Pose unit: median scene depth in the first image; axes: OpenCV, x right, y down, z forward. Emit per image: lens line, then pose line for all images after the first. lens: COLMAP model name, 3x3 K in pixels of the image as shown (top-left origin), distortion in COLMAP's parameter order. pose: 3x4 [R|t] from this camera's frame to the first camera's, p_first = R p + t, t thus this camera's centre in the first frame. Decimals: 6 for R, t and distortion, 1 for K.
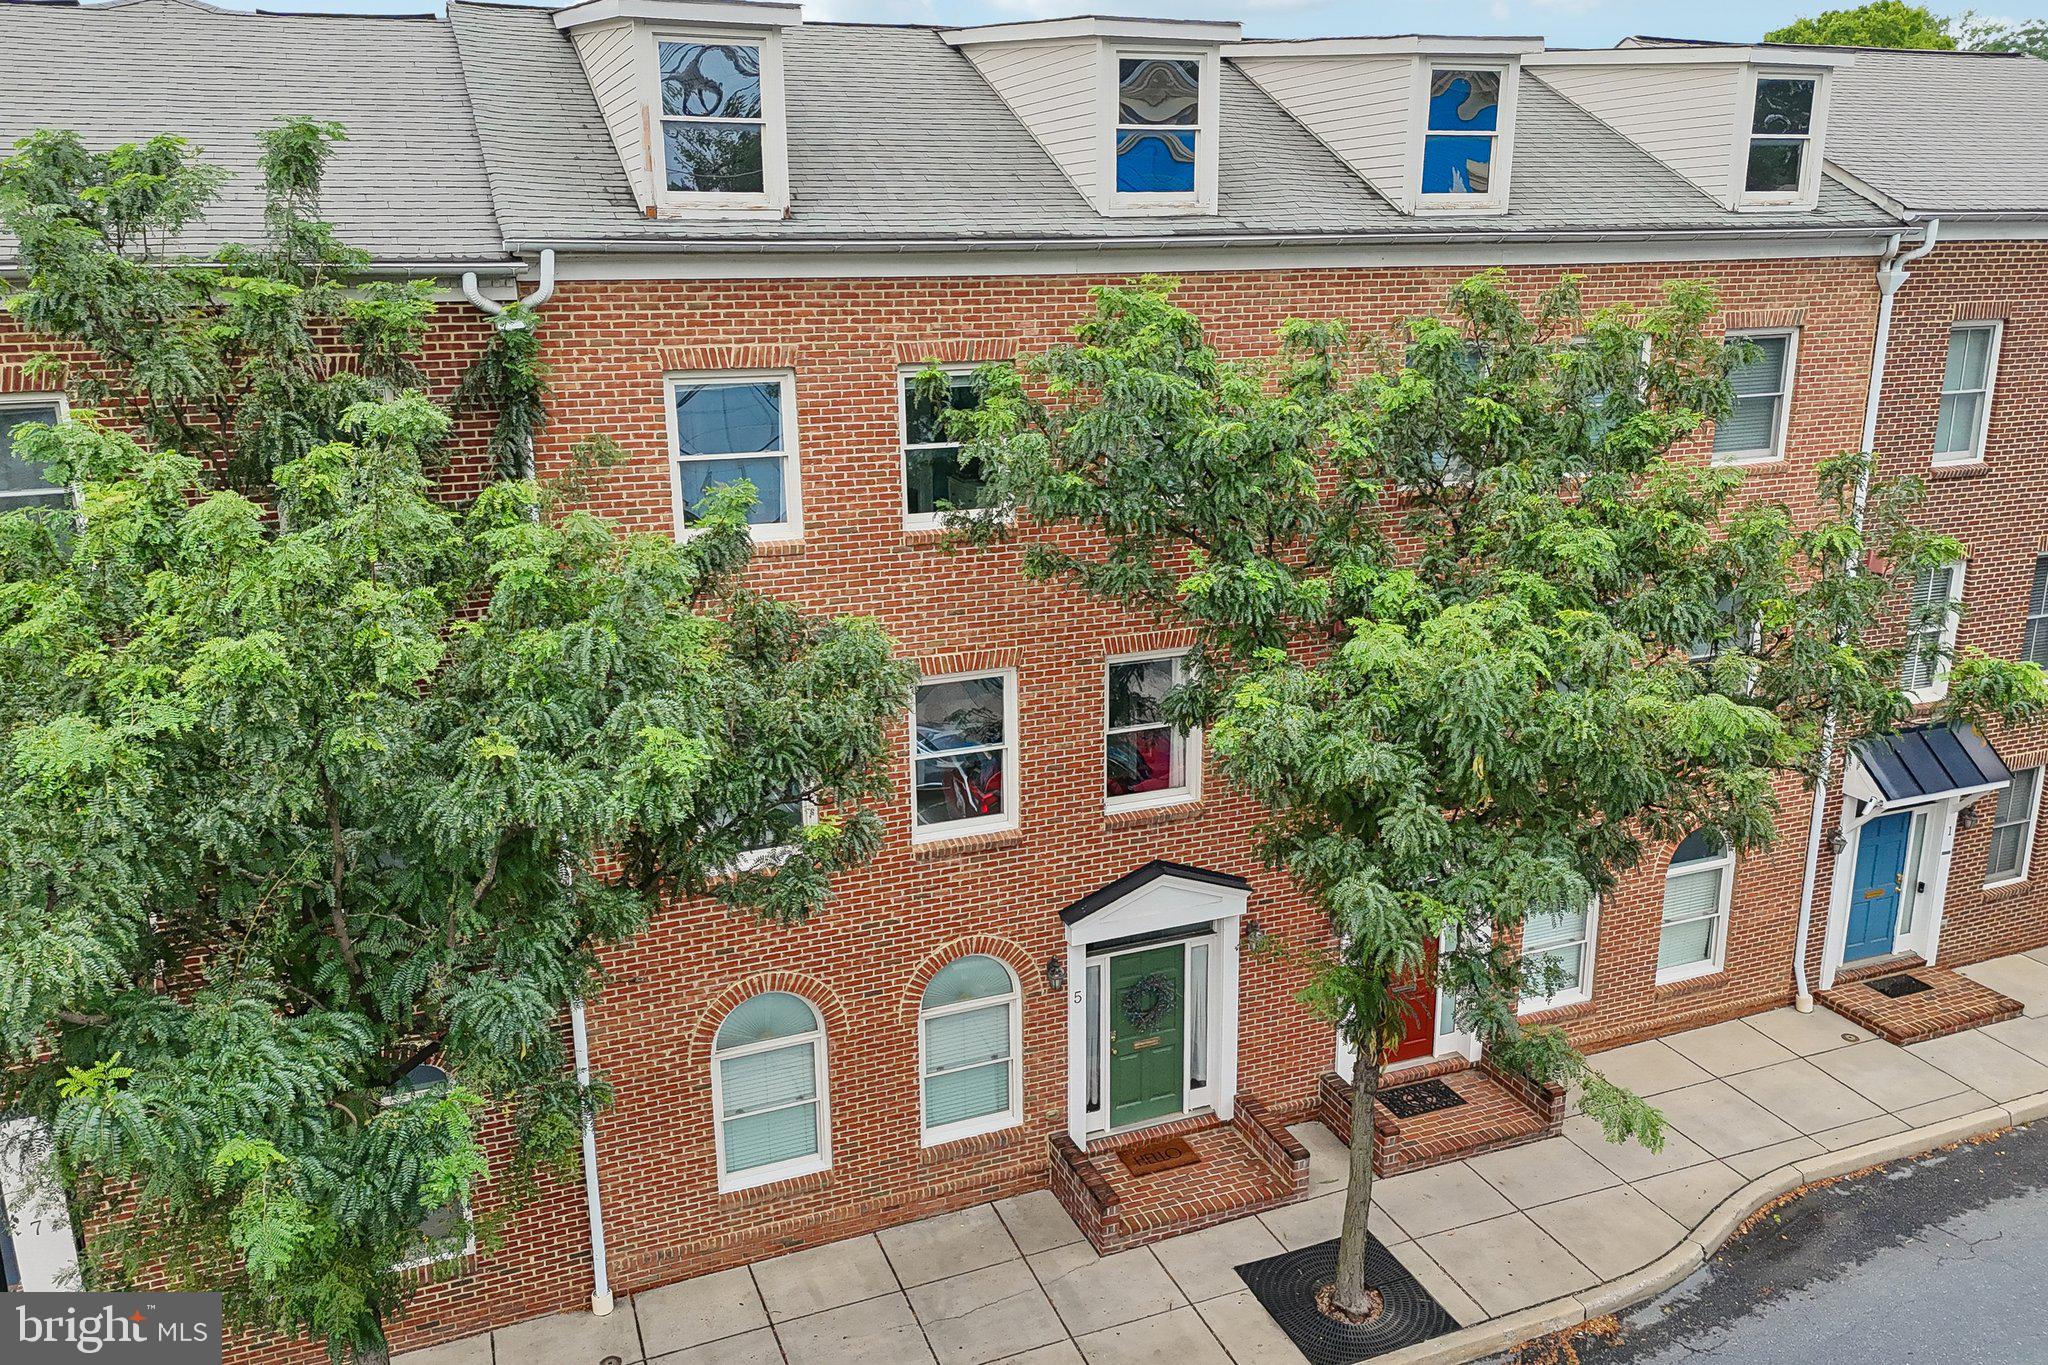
lens RADIAL K [[1511.5, 0, 1053.0], [0, 1511.5, 687.4], [0, 0, 1]] dist [0.093503, -0.120728]
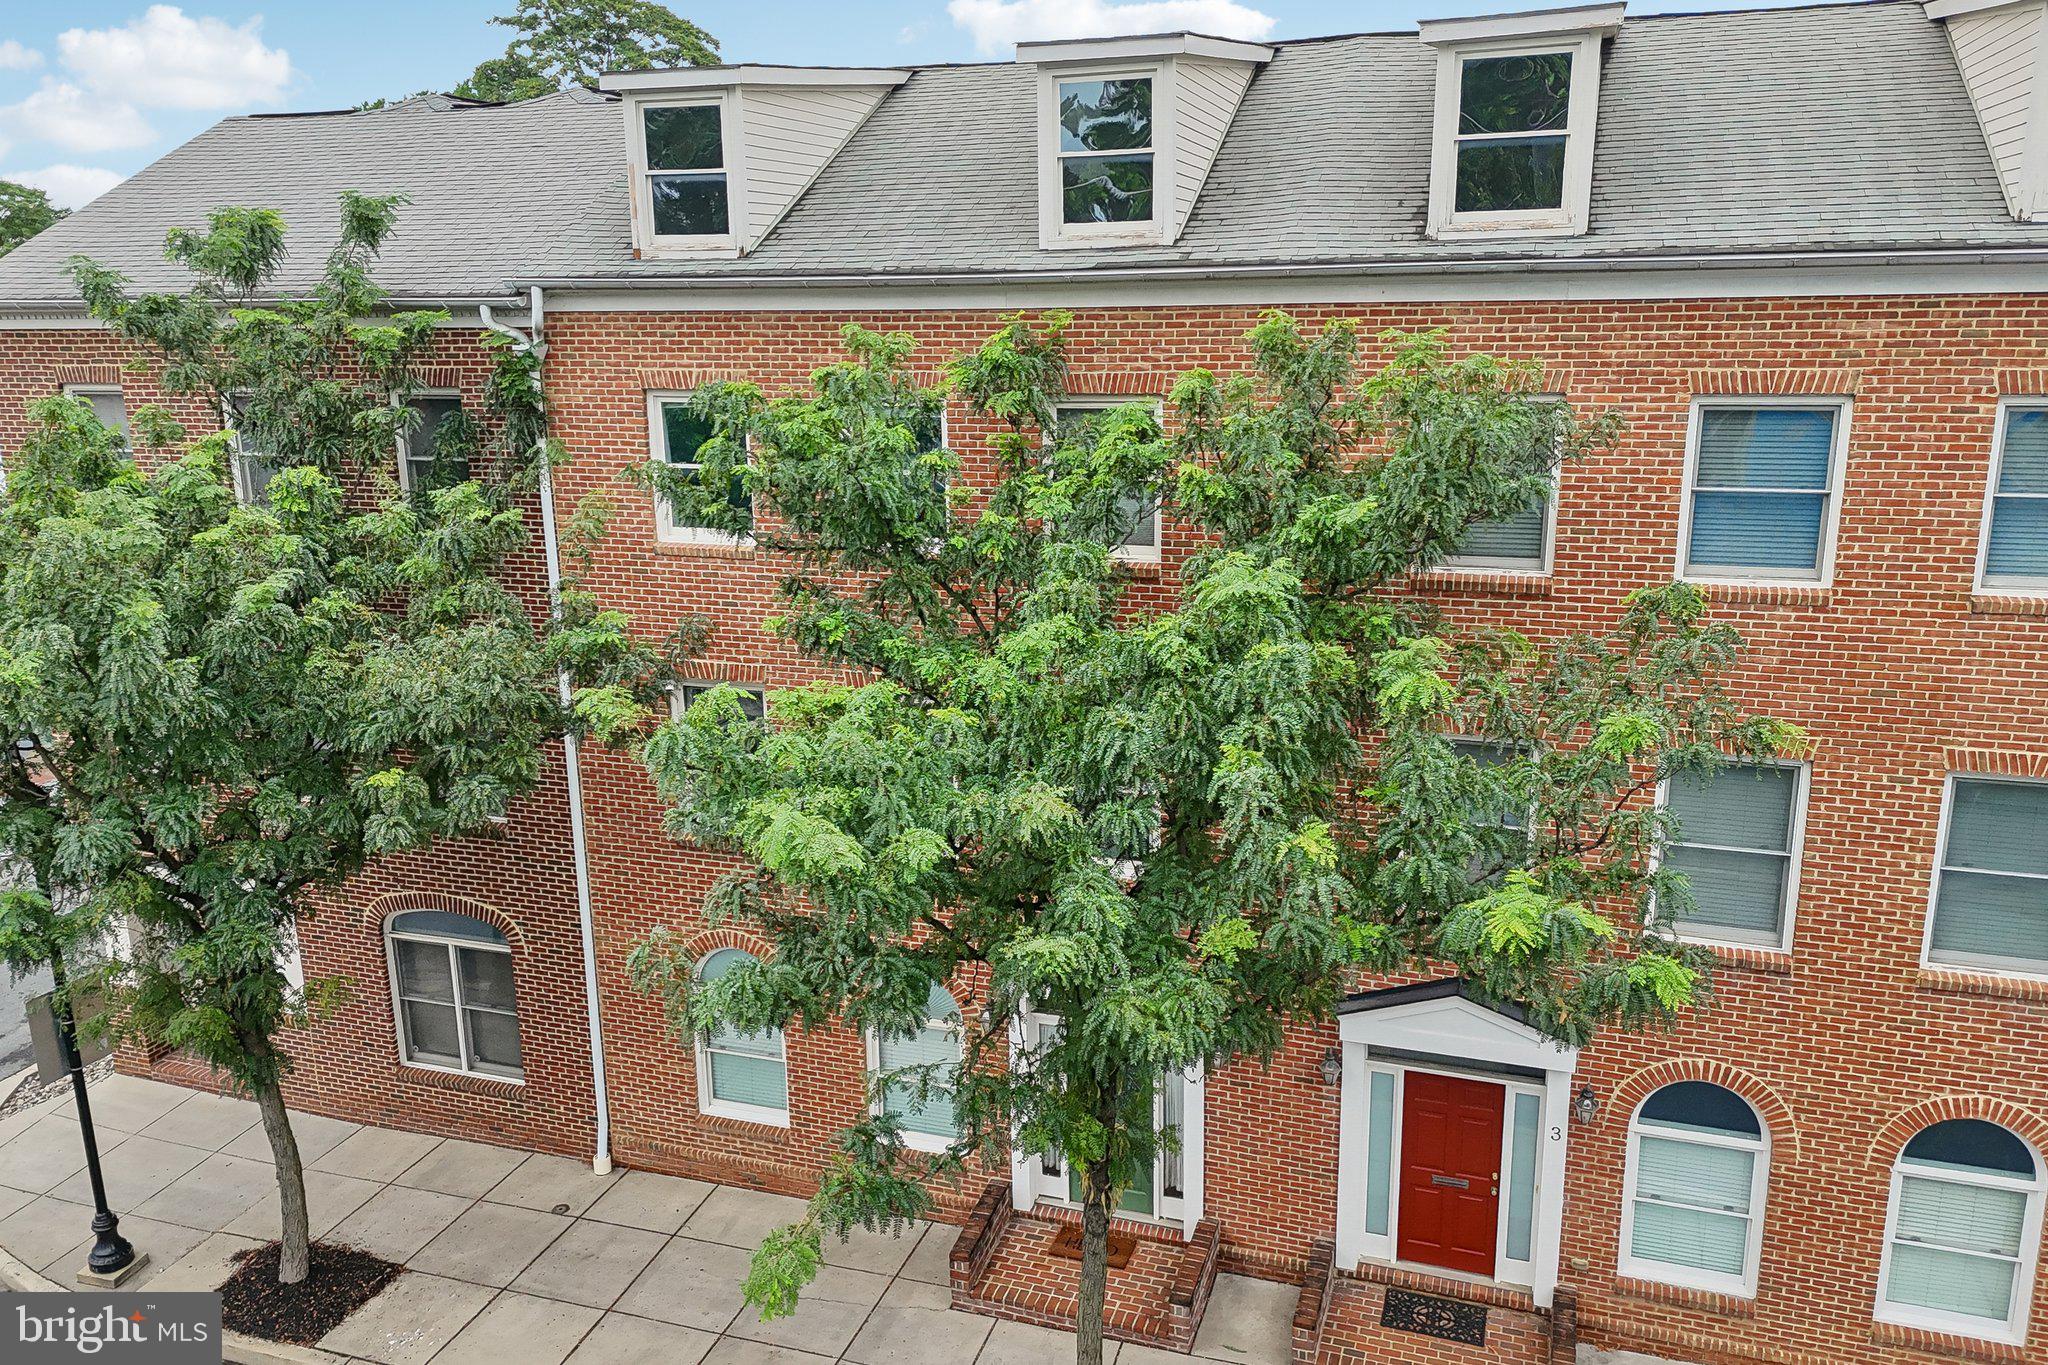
lens RADIAL K [[1539.1, 0, 1059.7], [0, 1539.1, 697.7], [0, 0, 1]] dist [0.086407, -0.113100]
pose [[0.766296, 0.164611, -0.621042, 0.722305], [-0.169519, 0.984170, 0.051692, -0.085560], [0.619721, 0.065667, 0.782070, 0.268763]]
